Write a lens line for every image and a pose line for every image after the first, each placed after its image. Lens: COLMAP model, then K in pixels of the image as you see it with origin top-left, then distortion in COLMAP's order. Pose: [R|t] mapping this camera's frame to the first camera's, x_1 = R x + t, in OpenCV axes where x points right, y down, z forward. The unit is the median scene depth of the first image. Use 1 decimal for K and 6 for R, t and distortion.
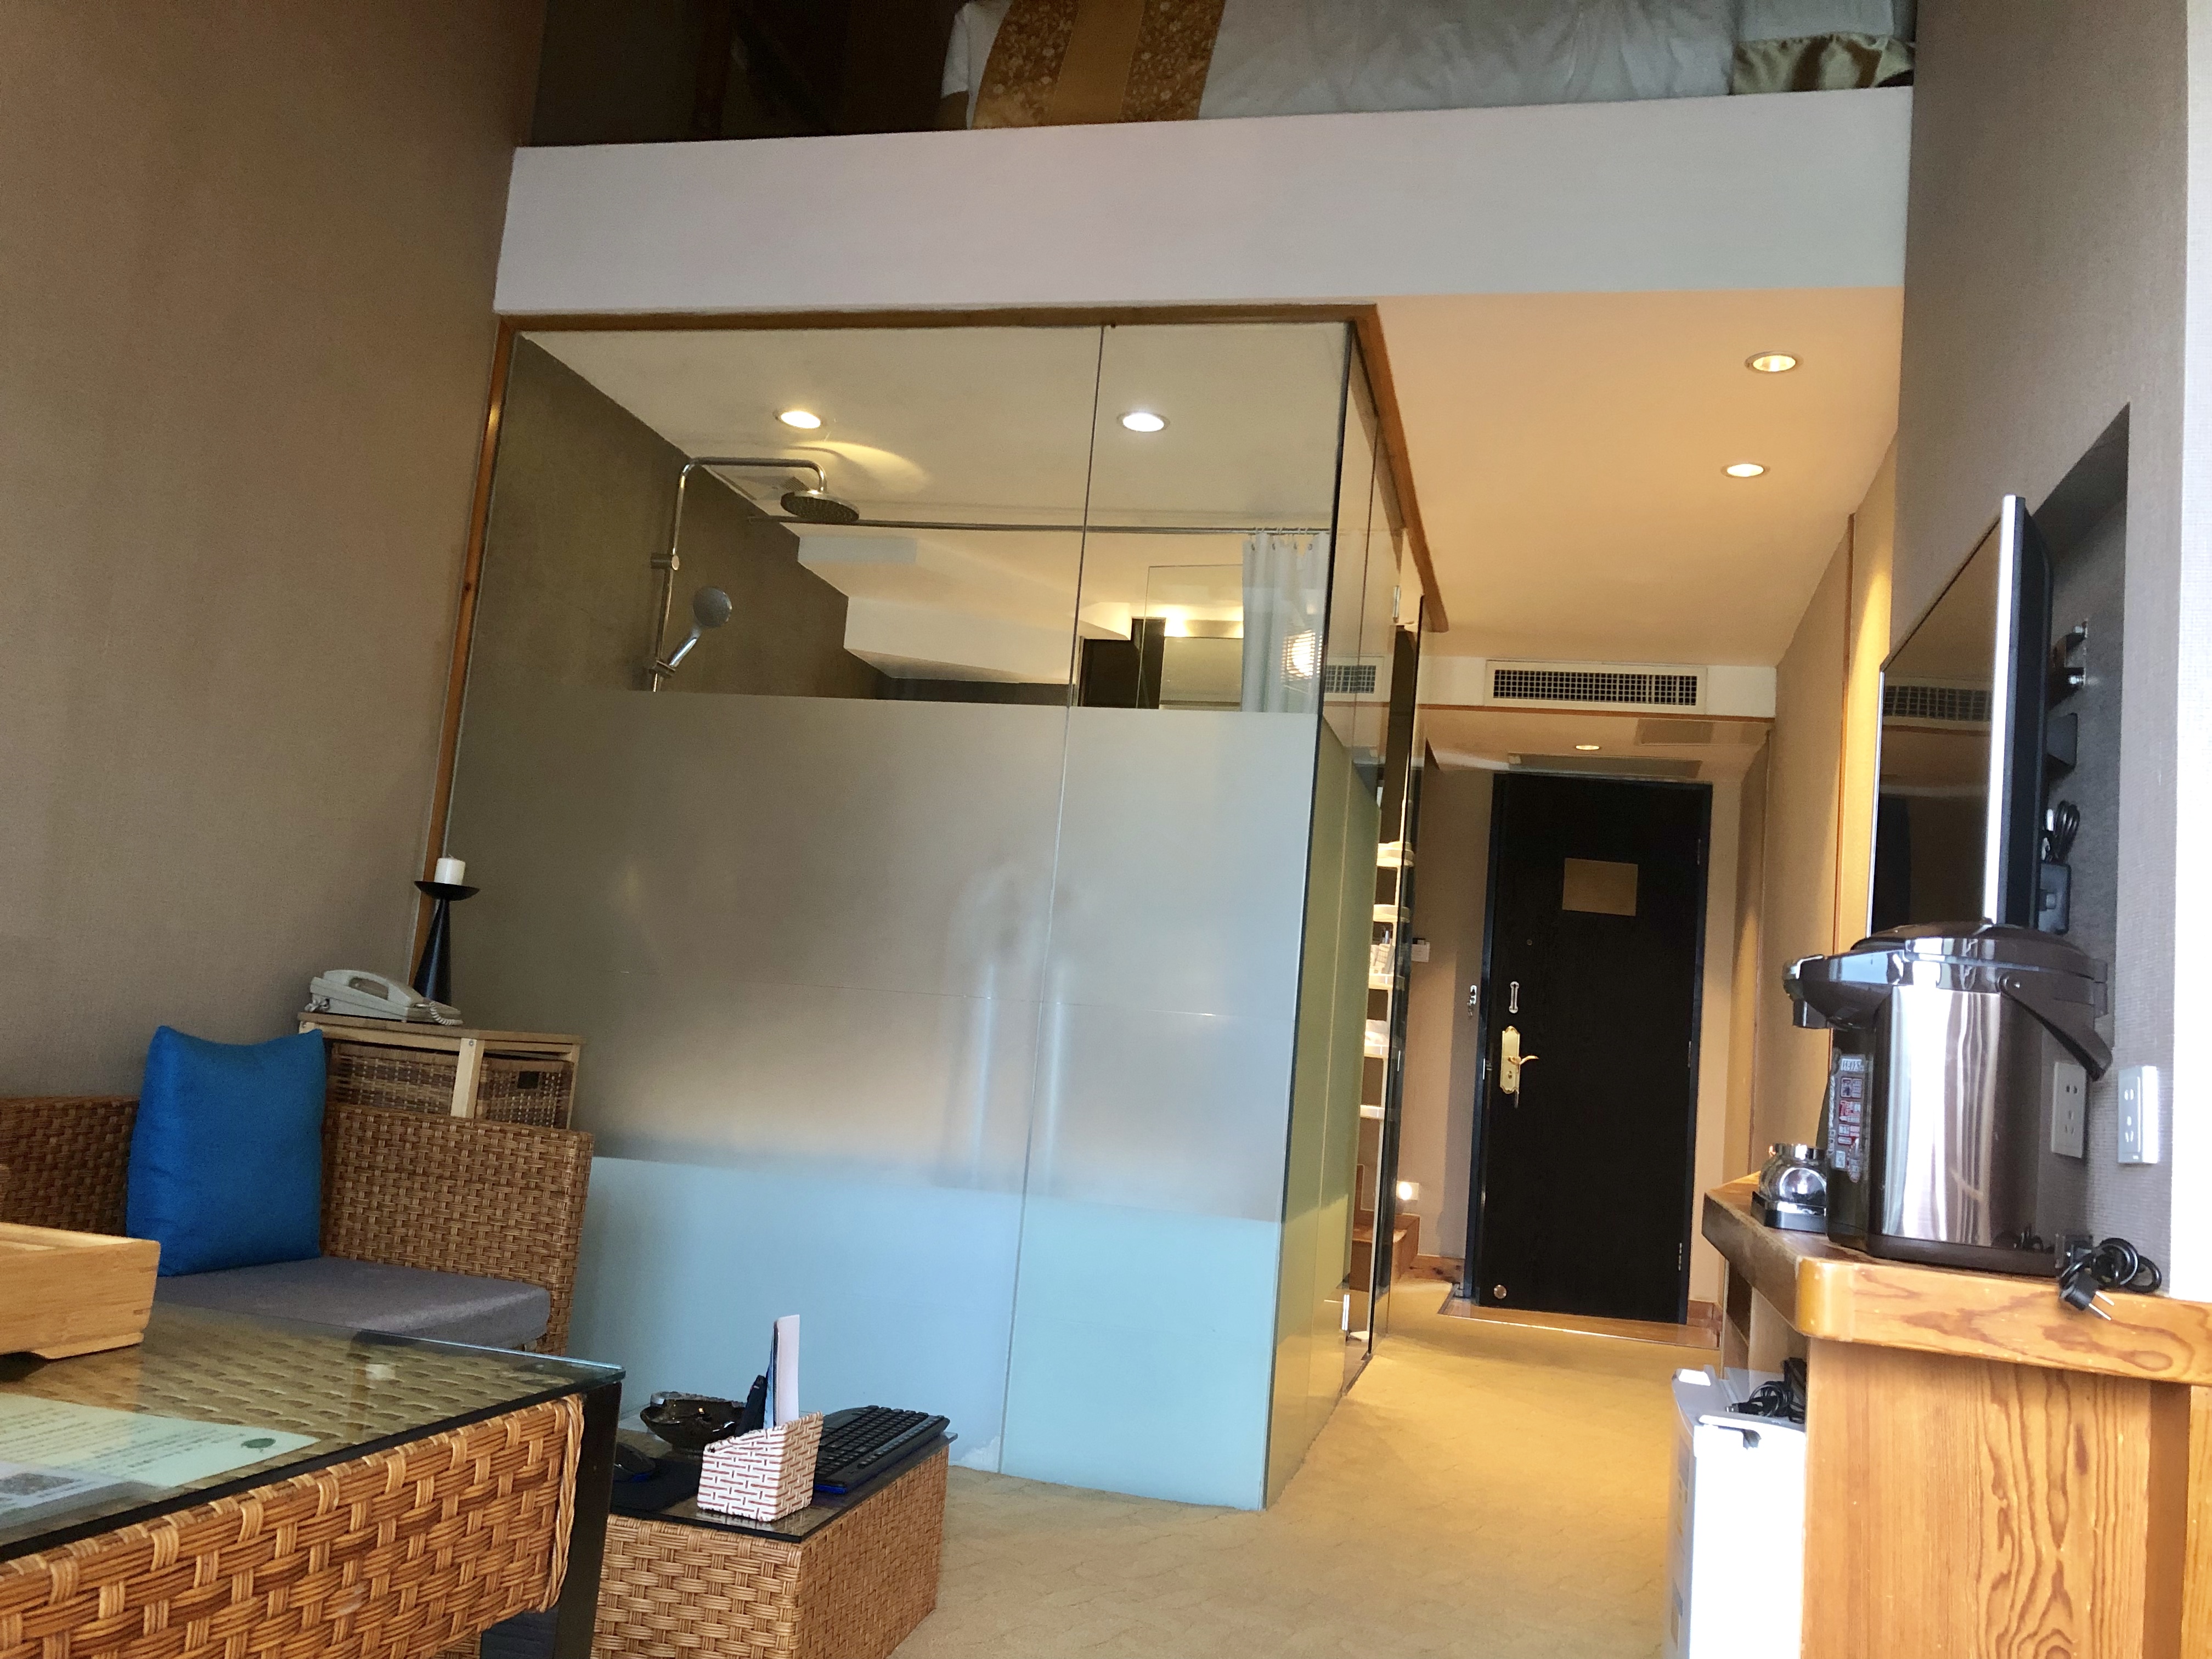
lens RADIAL K [[1835.3, 0, 1103.9], [0, 1835.3, 835.9], [0, 0, 1]] dist [0.030803, -0.008061]
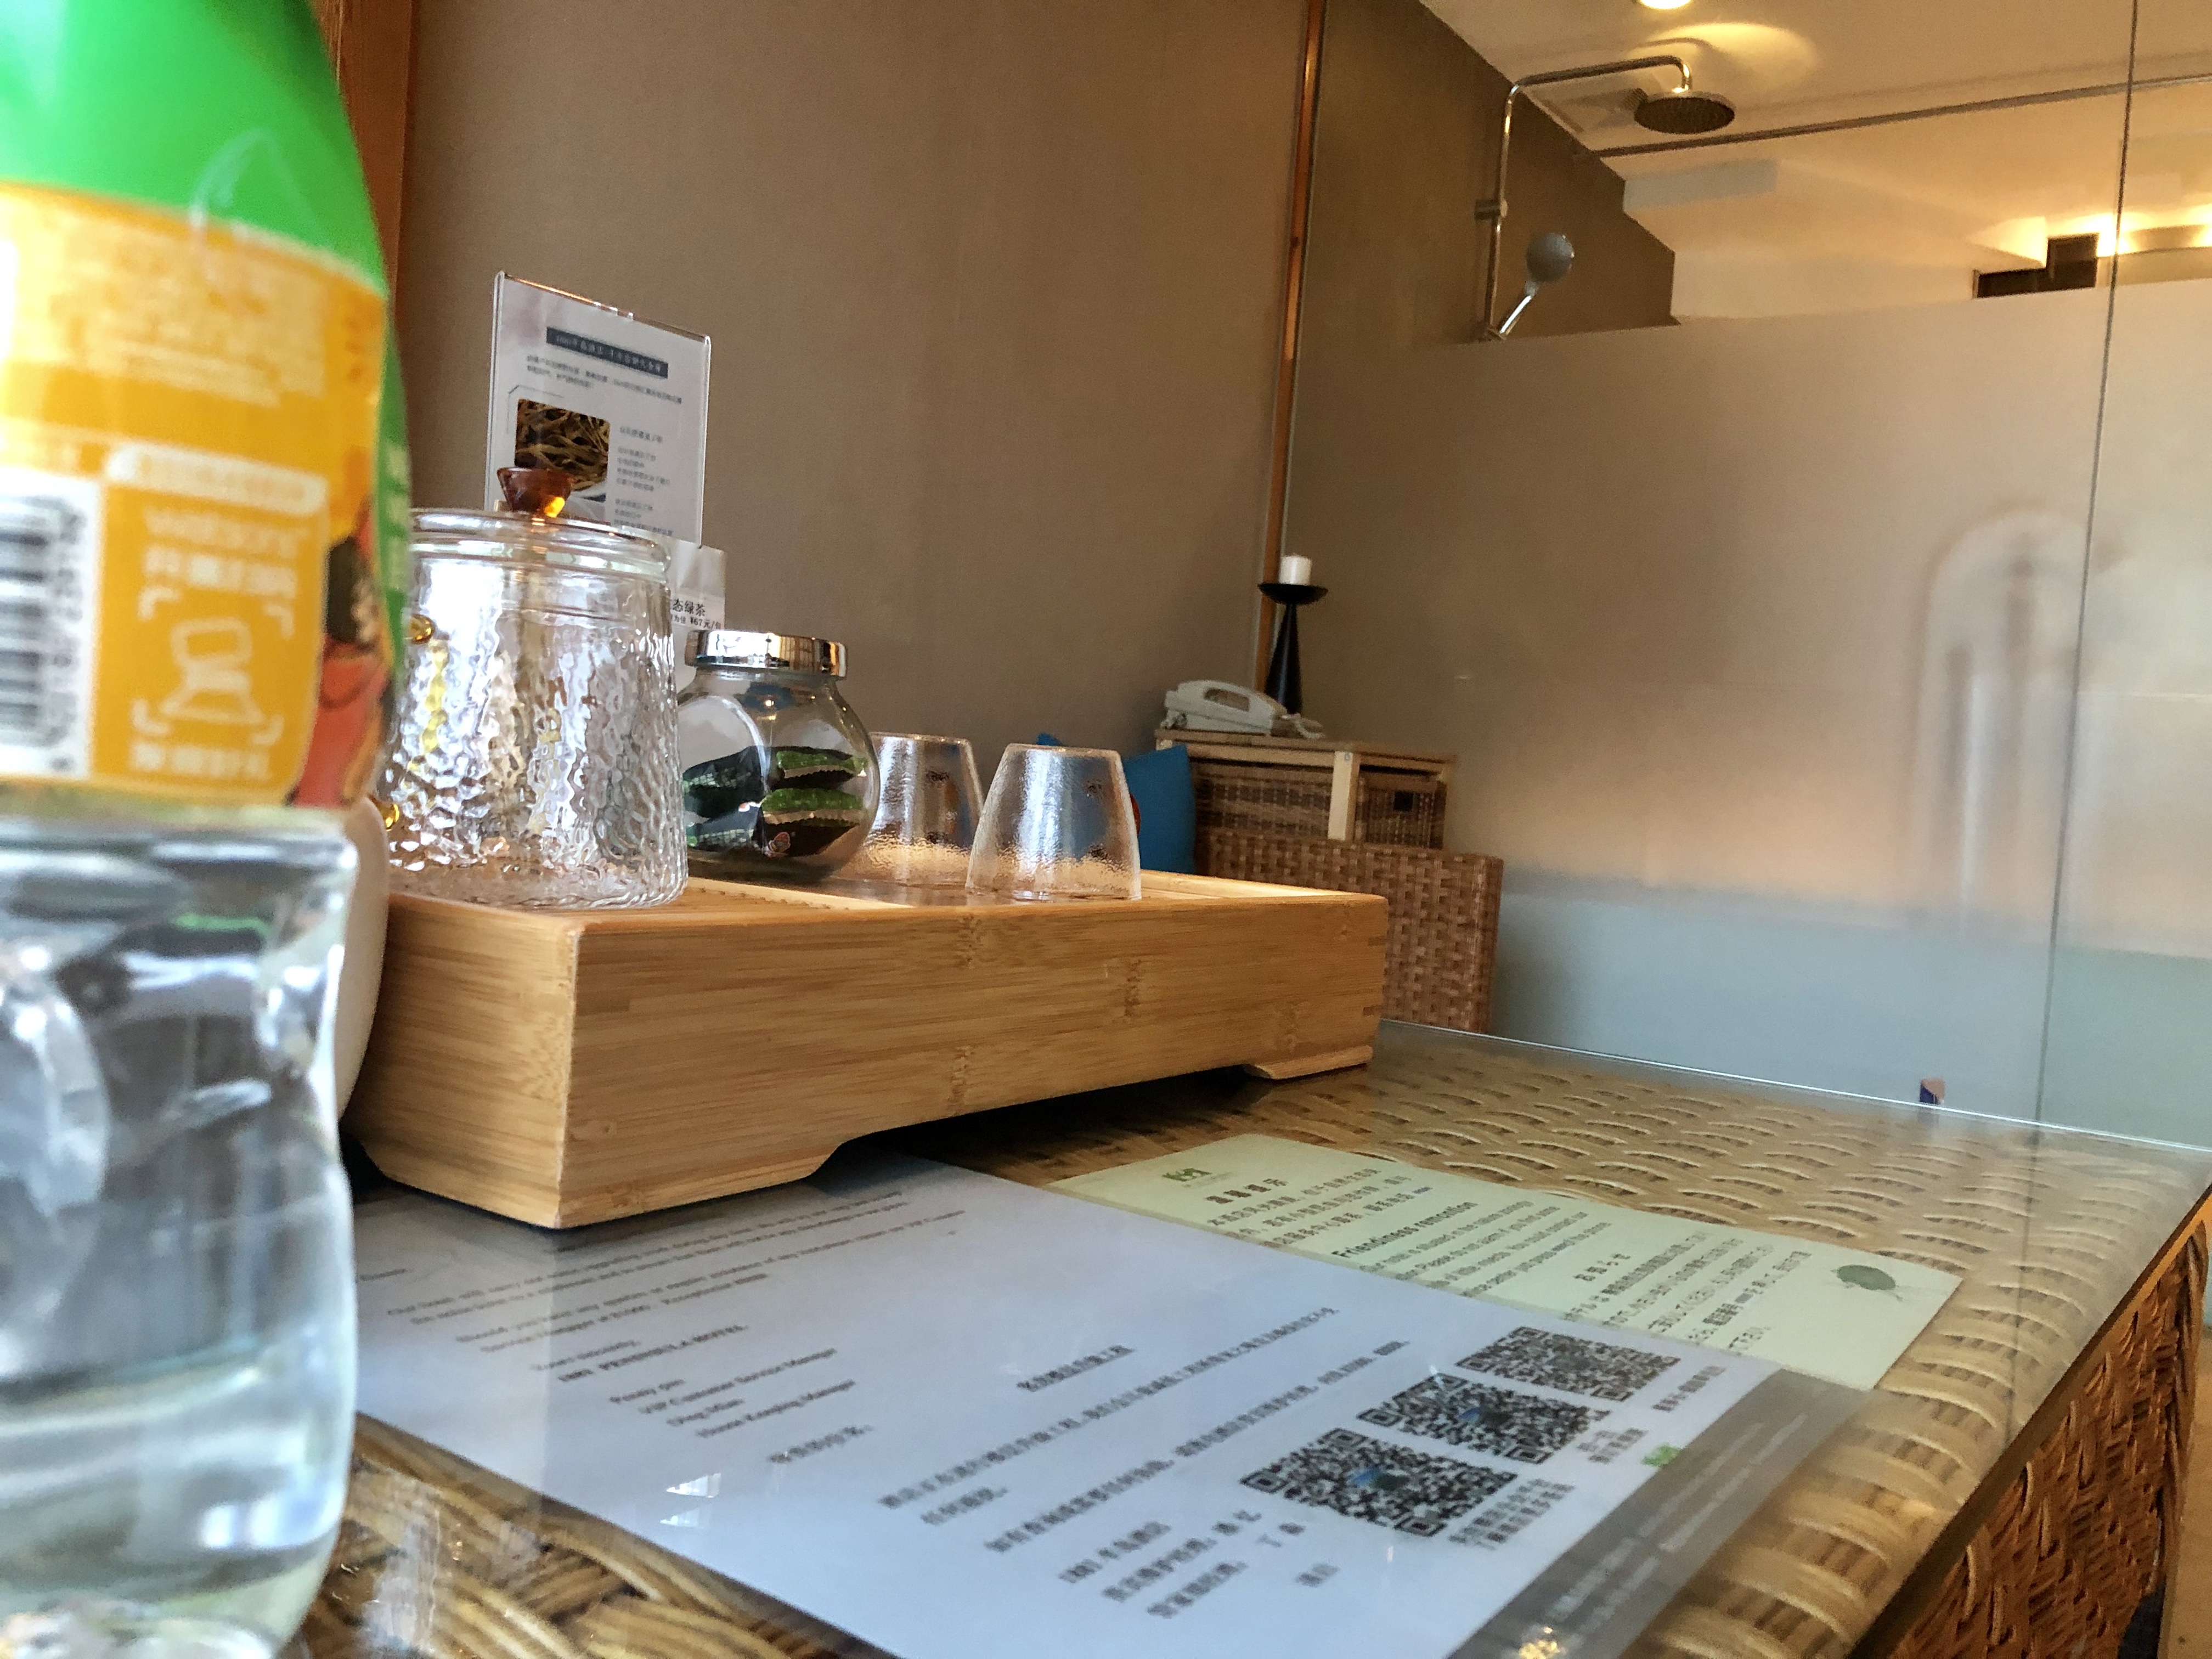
lens RADIAL K [[1835.3, 0, 1108.0], [0, 1835.3, 824.7], [0, 0, 1]] dist [0.030803, -0.008061]
pose [[0.933266, -0.009740, -0.359054, -0.135039], [0.051201, 0.993031, 0.106148, 0.045777], [0.355518, -0.117448, 0.927261, 0.150598]]
